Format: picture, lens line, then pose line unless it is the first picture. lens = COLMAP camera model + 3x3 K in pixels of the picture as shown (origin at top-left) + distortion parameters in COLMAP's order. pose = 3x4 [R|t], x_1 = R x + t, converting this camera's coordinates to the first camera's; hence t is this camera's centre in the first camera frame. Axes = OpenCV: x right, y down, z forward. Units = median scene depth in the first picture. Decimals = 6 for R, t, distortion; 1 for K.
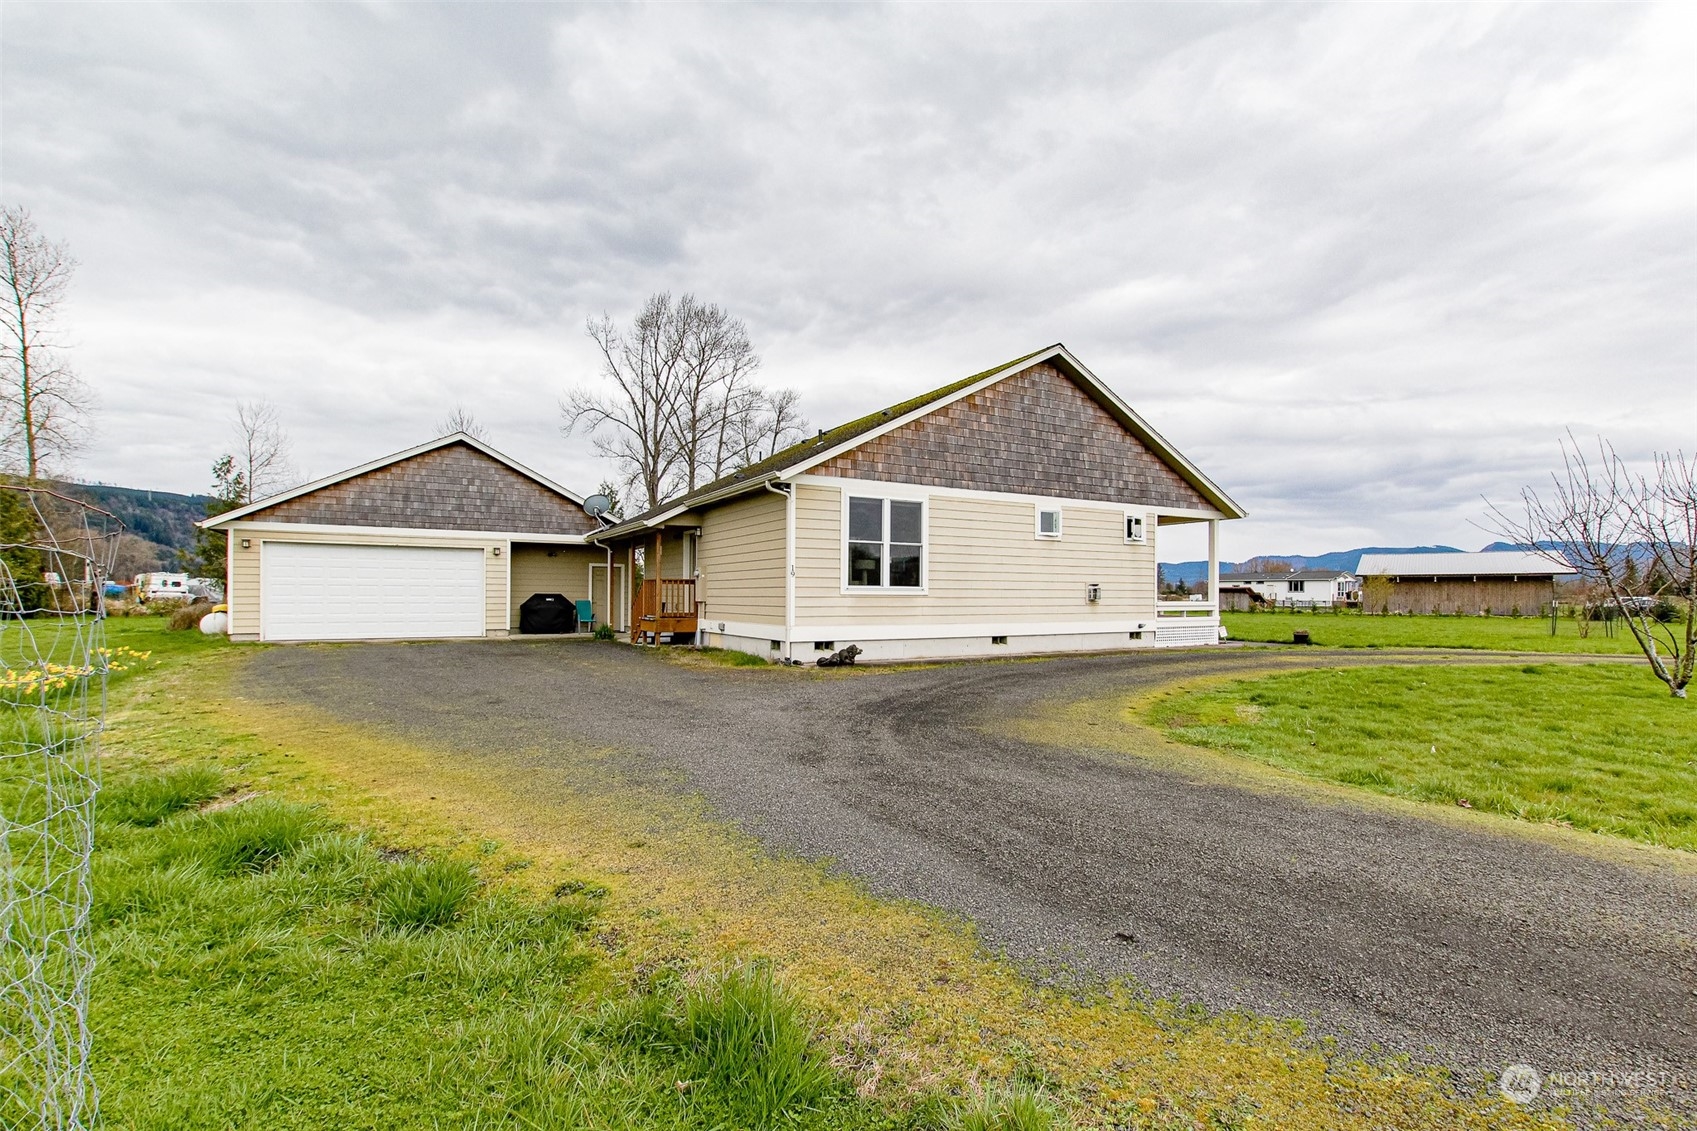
lens RADIAL K [[787.6, 0, 858.1], [0, 787.6, 591.9], [0, 0, 1]] dist [0.011900, -0.006108]
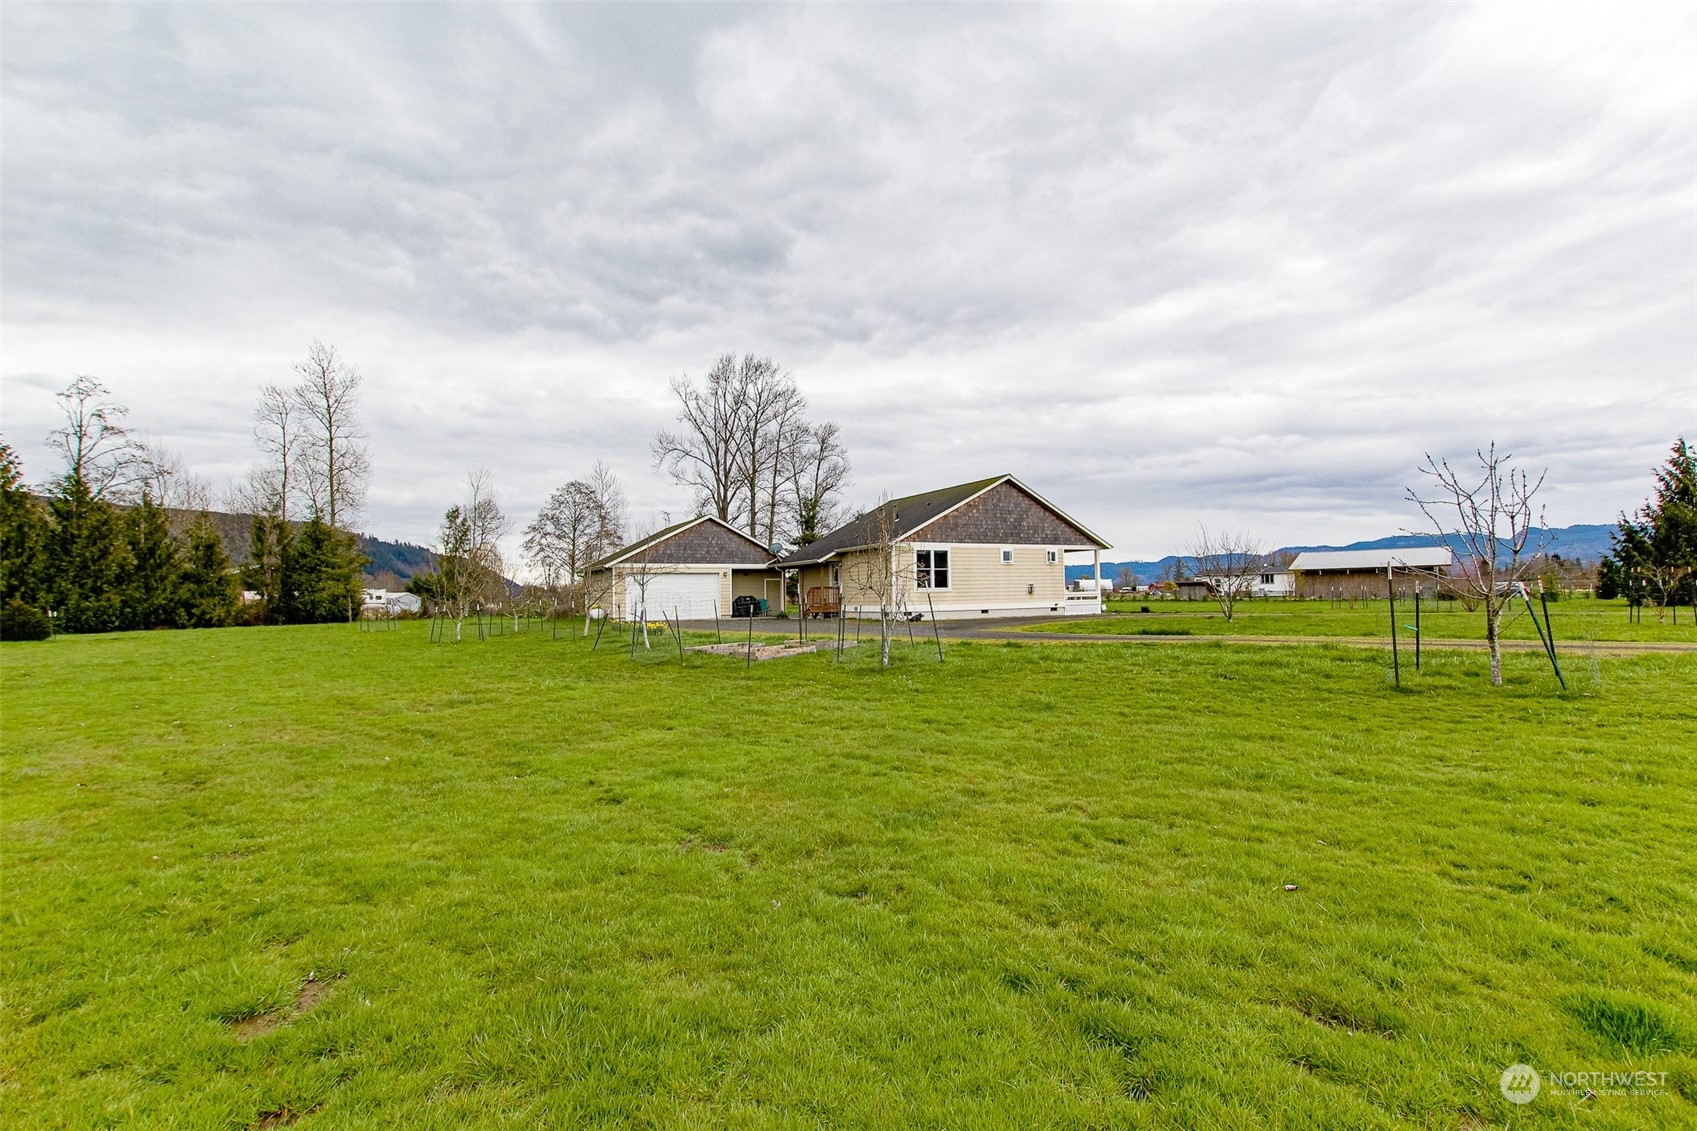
lens RADIAL K [[787.6, 0, 856.8], [0, 787.6, 575.0], [0, 0, 1]] dist [0.011900, -0.006108]
pose [[0.999312, -0.022924, -0.029145, -0.081938], [0.022260, 0.999489, -0.022932, 0.002175], [0.029656, 0.022267, 0.999312, -0.900395]]
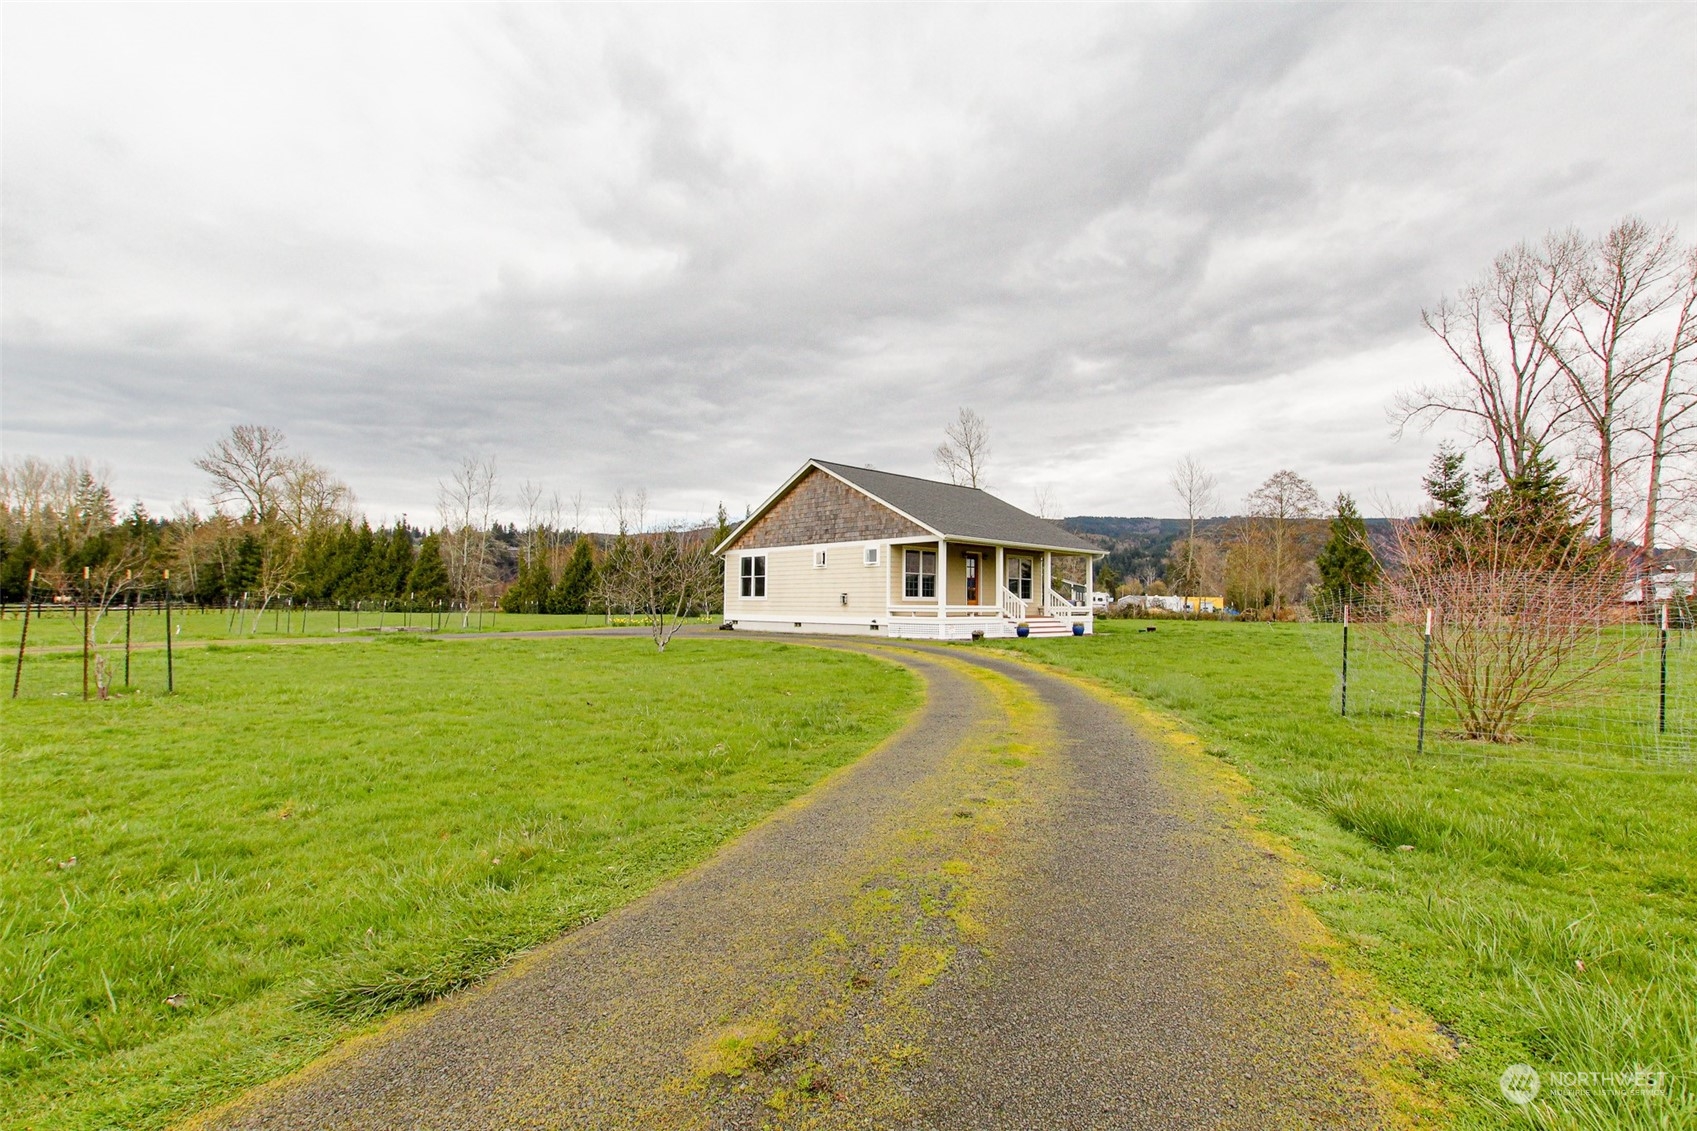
lens RADIAL K [[787.6, 0, 858.3], [0, 787.6, 572.0], [0, 0, 1]] dist [0.011900, -0.006108]
pose [[0.240824, -0.040984, -0.969703, 1.537237], [-0.002343, 0.999081, -0.042807, 0.012415], [0.970566, 0.012581, 0.240506, 0.523395]]
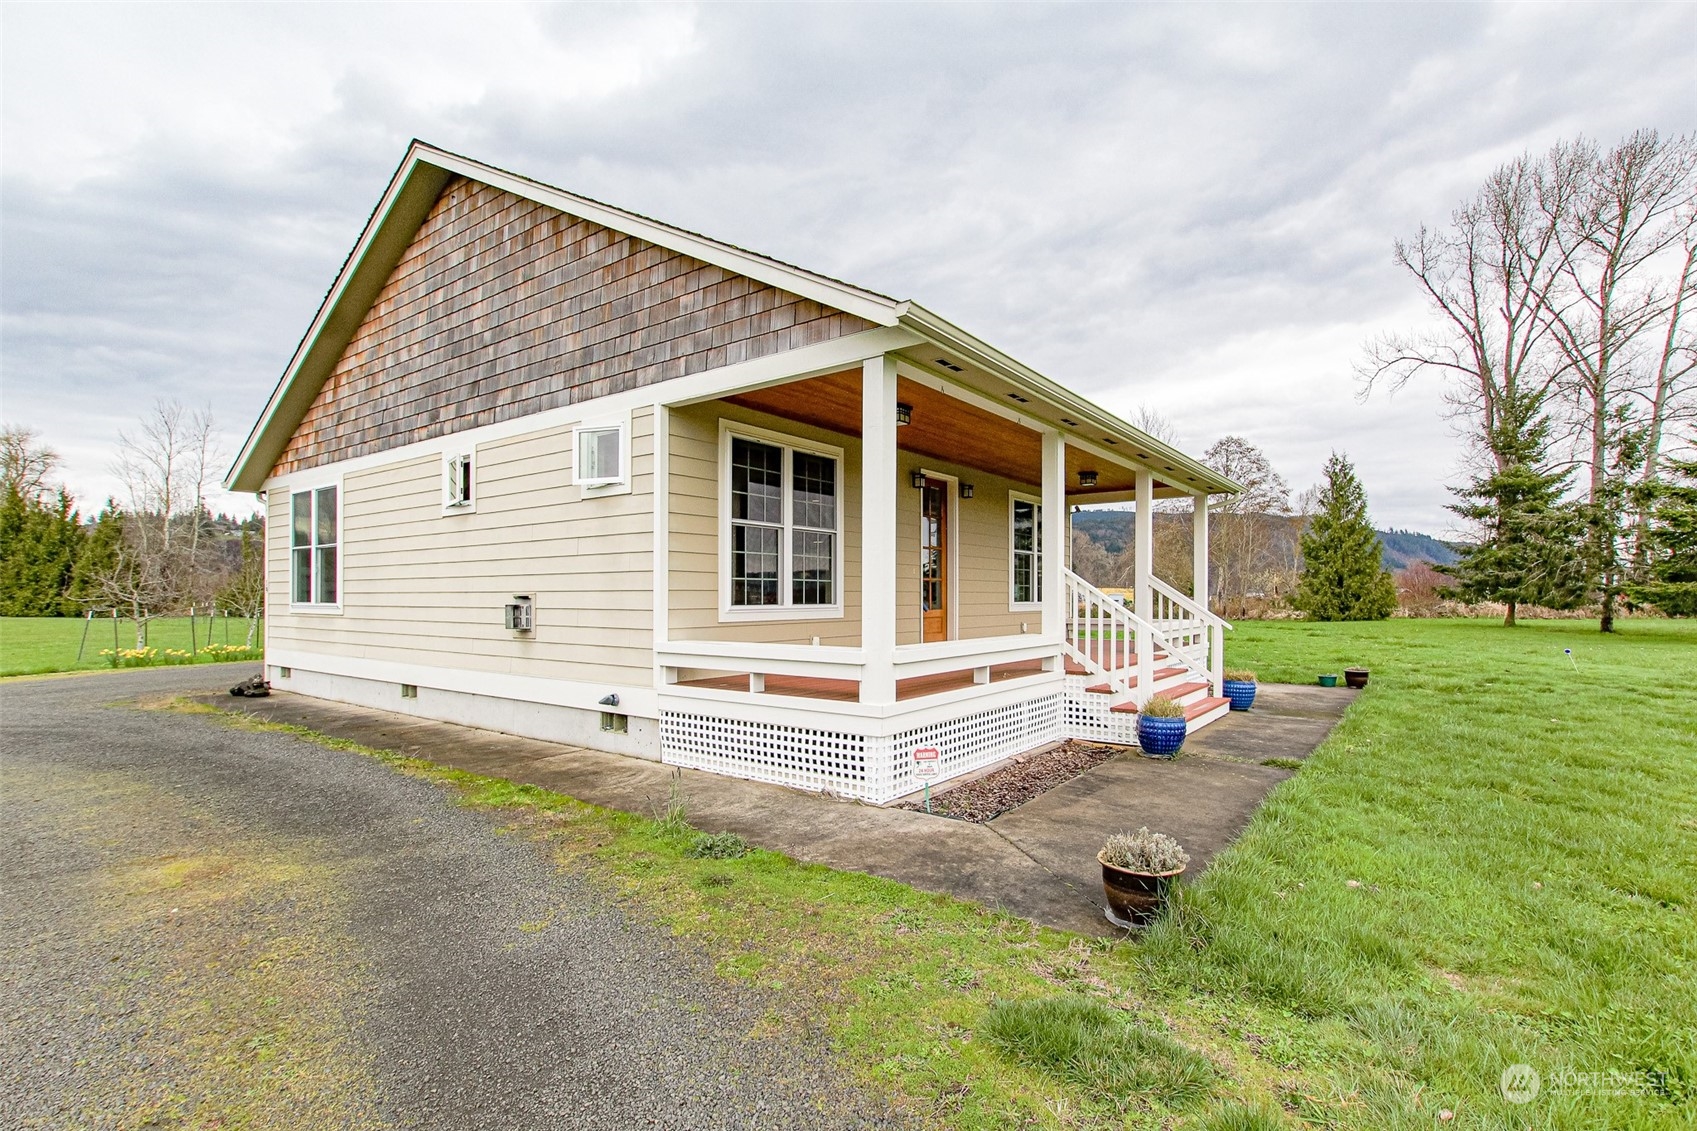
lens RADIAL K [[787.6, 0, 856.6], [0, 787.6, 592.2], [0, 0, 1]] dist [0.011900, -0.006108]
pose [[0.386928, -0.008812, -0.922068, 0.659391], [0.005577, 0.999958, -0.007216, -0.005954], [0.922093, -0.002351, 0.386961, 0.821673]]
